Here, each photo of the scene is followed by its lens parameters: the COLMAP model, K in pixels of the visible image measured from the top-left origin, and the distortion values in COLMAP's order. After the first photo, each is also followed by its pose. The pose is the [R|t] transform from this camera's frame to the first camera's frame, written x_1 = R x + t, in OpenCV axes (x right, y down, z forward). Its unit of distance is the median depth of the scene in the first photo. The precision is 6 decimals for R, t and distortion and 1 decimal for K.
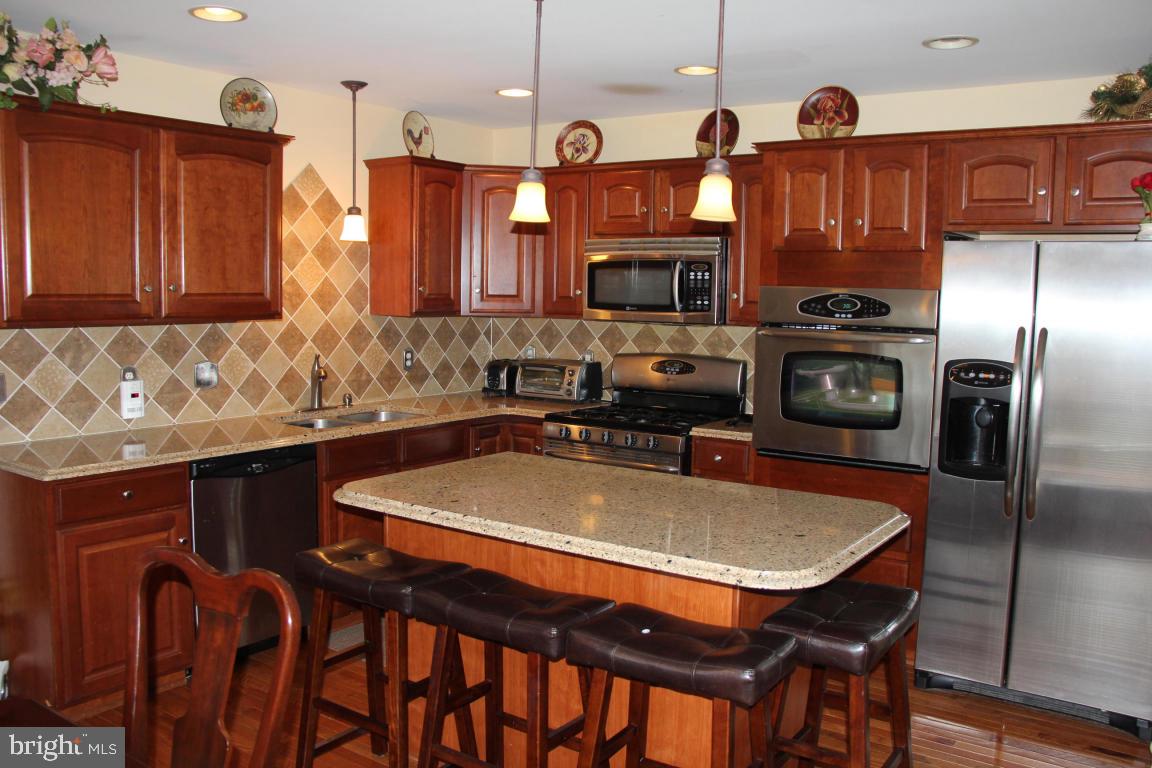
lens RADIAL K [[960.5, 0, 576.0], [0, 960.5, 384.0], [0, 0, 1]] dist [-0.180838, 0.161378]
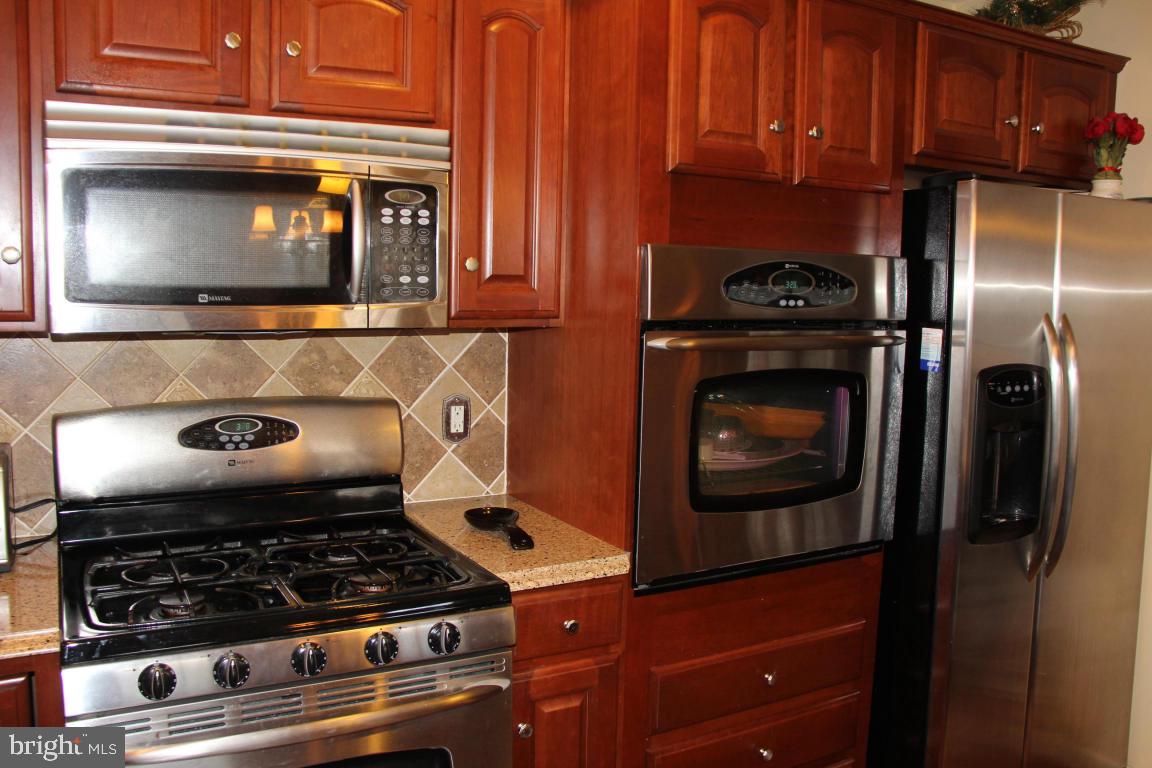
lens RADIAL K [[960.5, 0, 576.0], [0, 960.5, 384.0], [0, 0, 1]] dist [-0.180838, 0.161378]
pose [[0.433212, -0.106346, 0.894996, -0.236439], [0.074174, 0.993853, 0.082189, -0.071504], [-0.898235, 0.030780, 0.438437, 0.781654]]
